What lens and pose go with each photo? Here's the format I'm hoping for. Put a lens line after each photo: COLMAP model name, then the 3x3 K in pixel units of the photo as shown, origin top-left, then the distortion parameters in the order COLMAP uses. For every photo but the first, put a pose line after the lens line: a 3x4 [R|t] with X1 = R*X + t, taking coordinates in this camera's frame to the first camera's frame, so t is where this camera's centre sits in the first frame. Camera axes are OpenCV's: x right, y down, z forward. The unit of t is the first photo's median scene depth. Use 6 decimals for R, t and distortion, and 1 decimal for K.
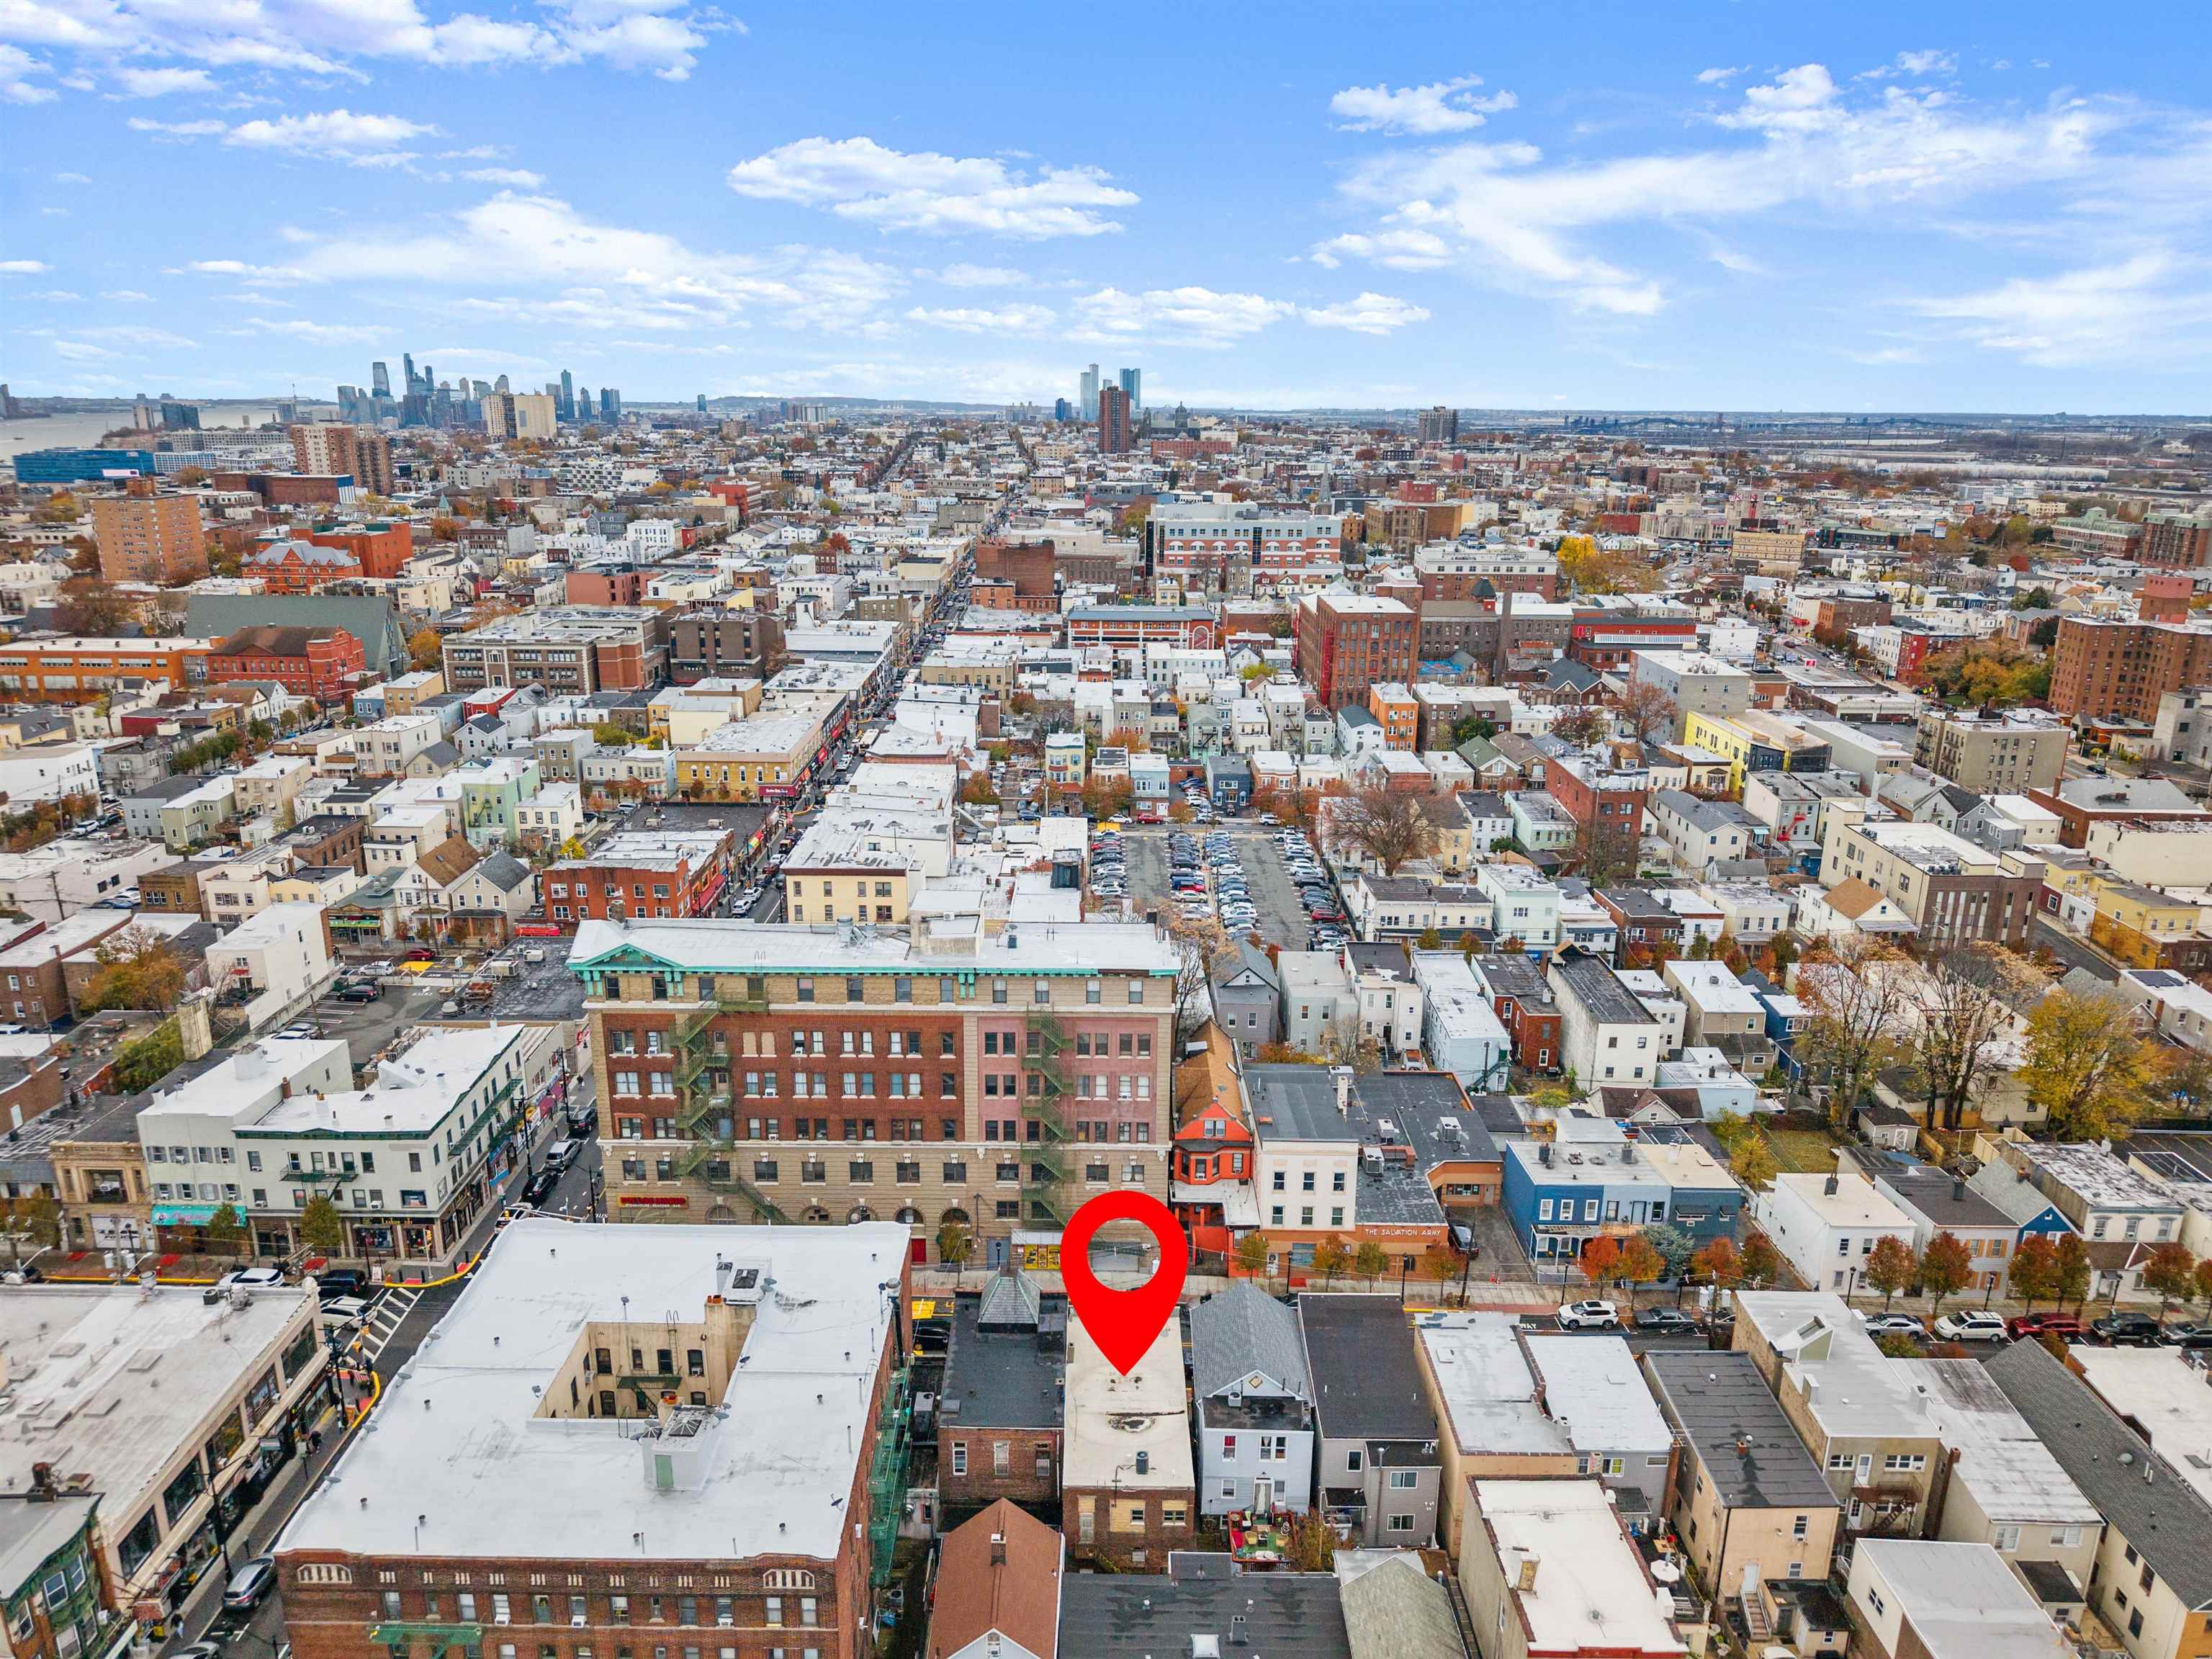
lens RADIAL K [[1502.9, 0, 1106.6], [0, 1502.9, 867.2], [0, 0, 1]] dist [0.081628, -0.089715]
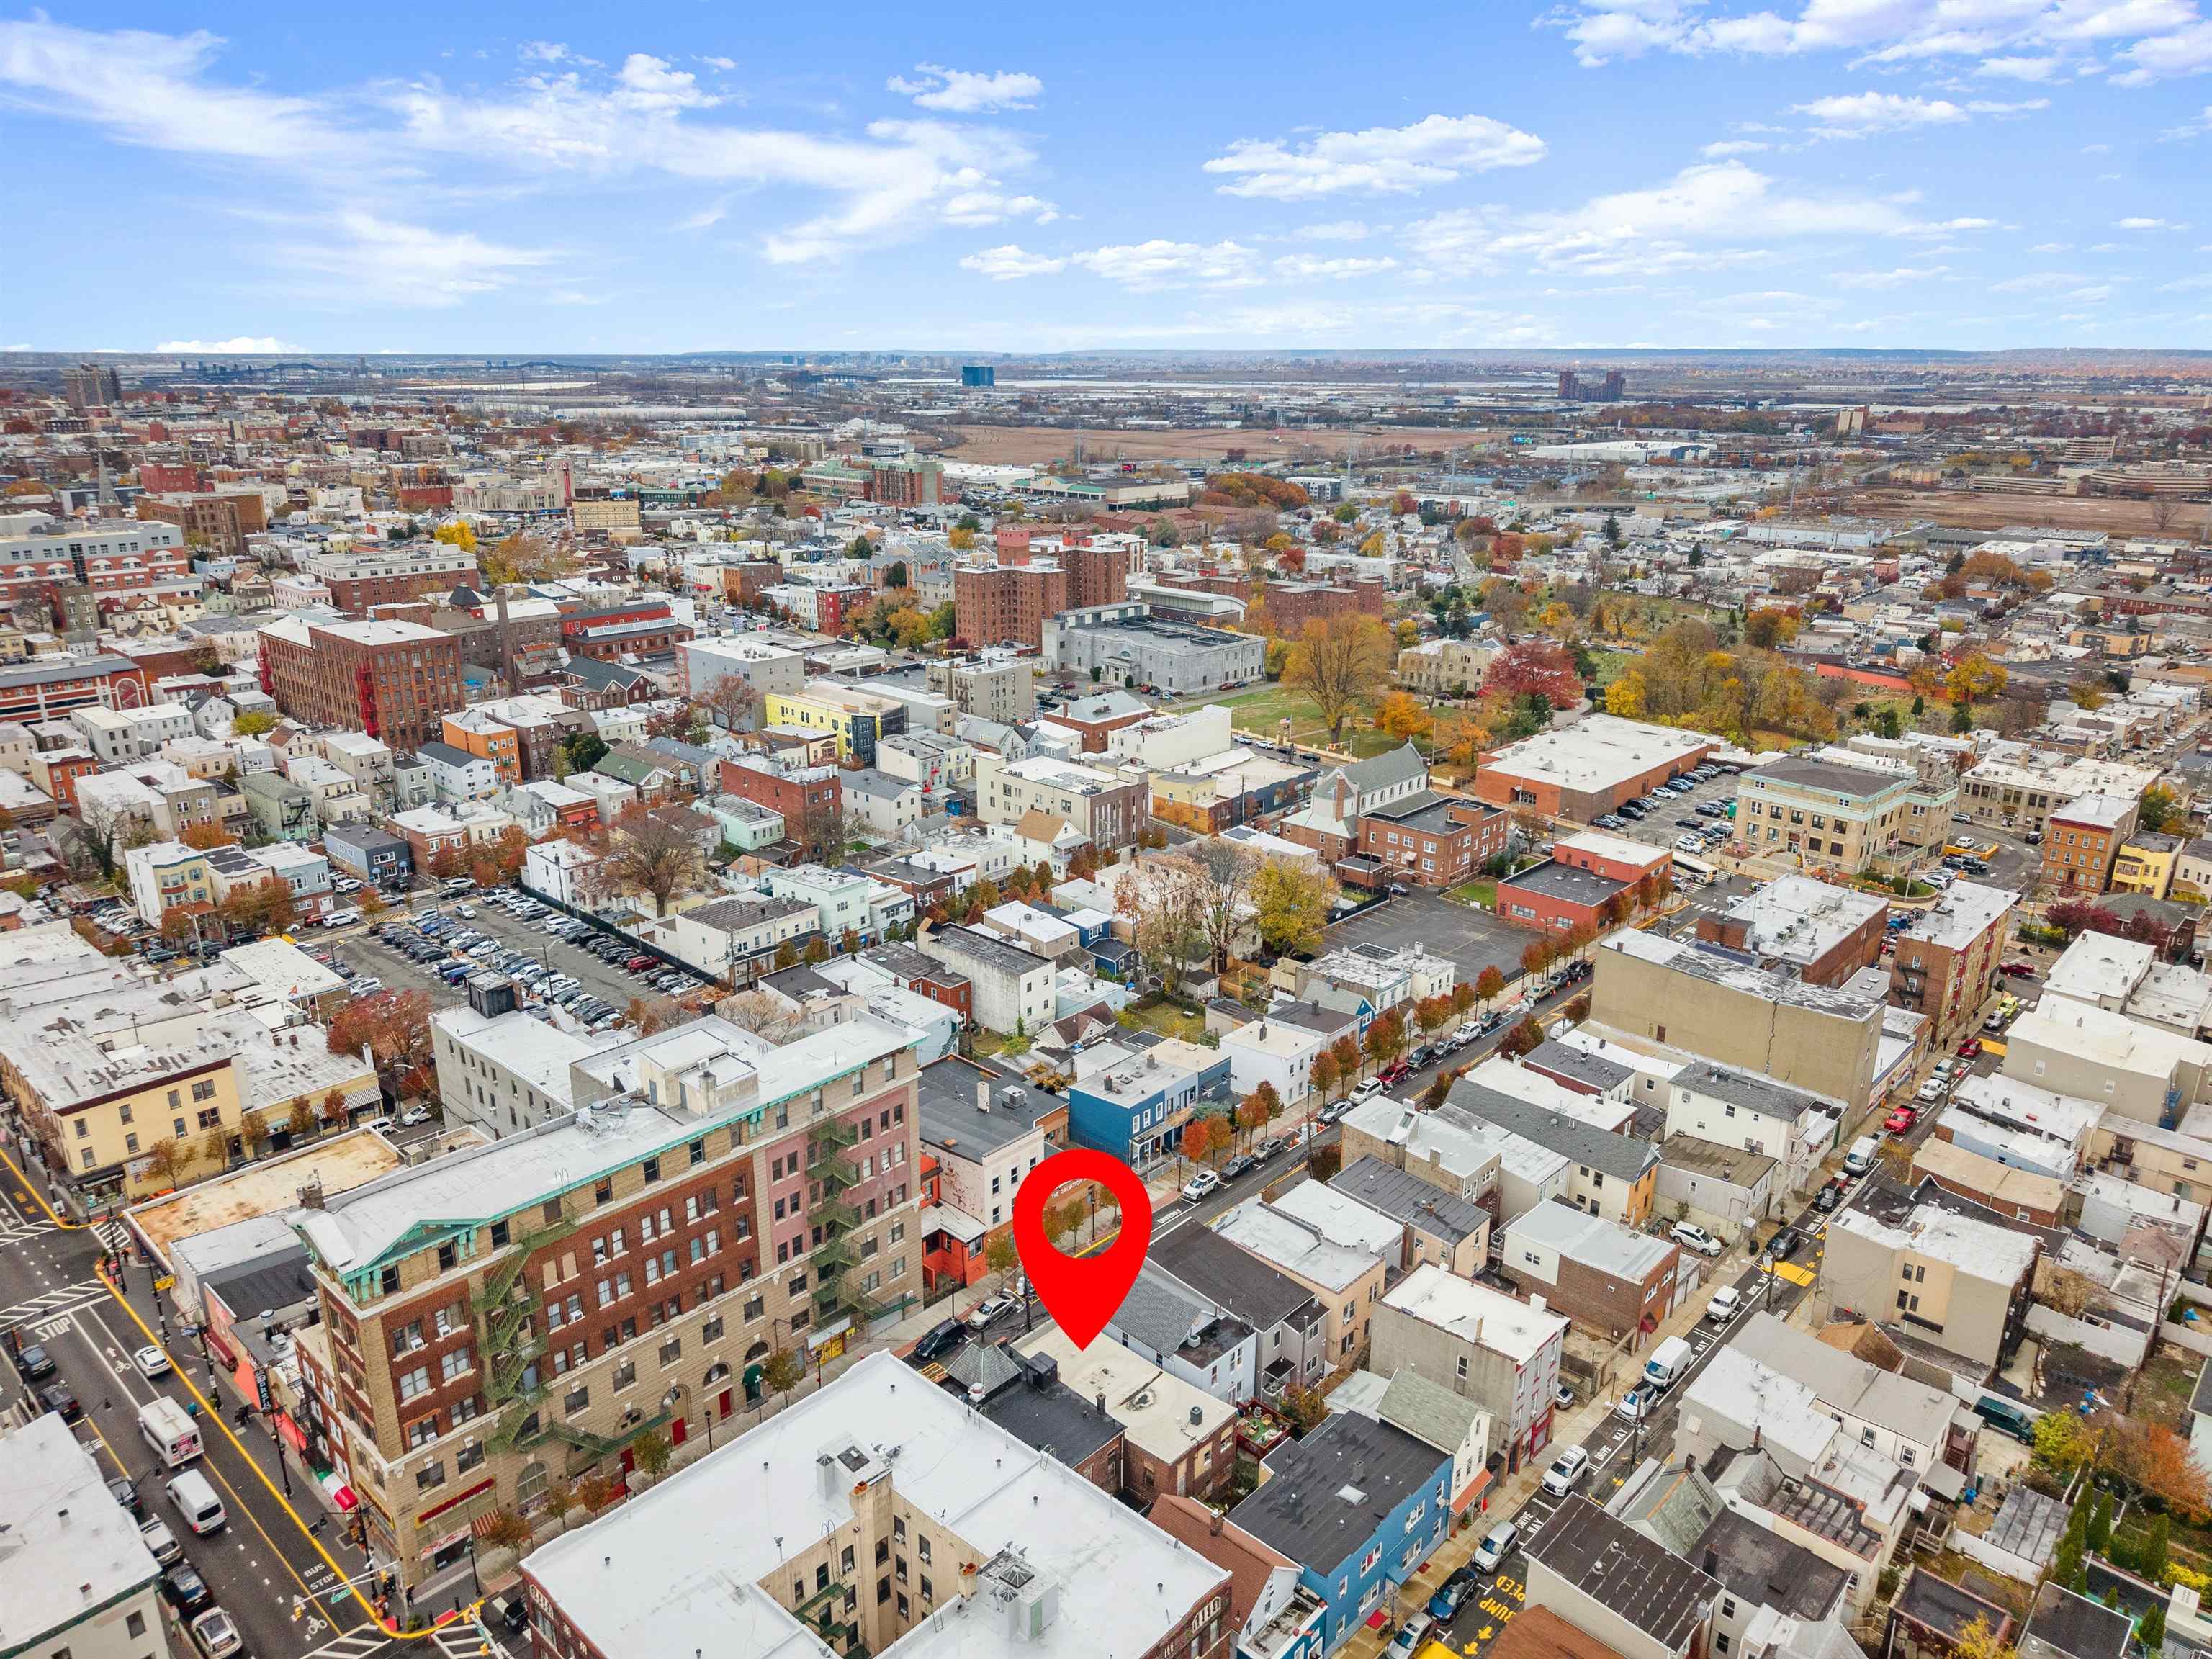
lens RADIAL K [[1520.8, 0, 1106.0], [0, 1520.8, 829.5], [0, 0, 1]] dist [0.024577, 0.005370]
pose [[0.678262, -0.232350, 0.697119, -0.553958], [0.222065, 0.969147, 0.106959, -0.155957], [-0.700463, 0.082260, 0.708933, 0.091911]]
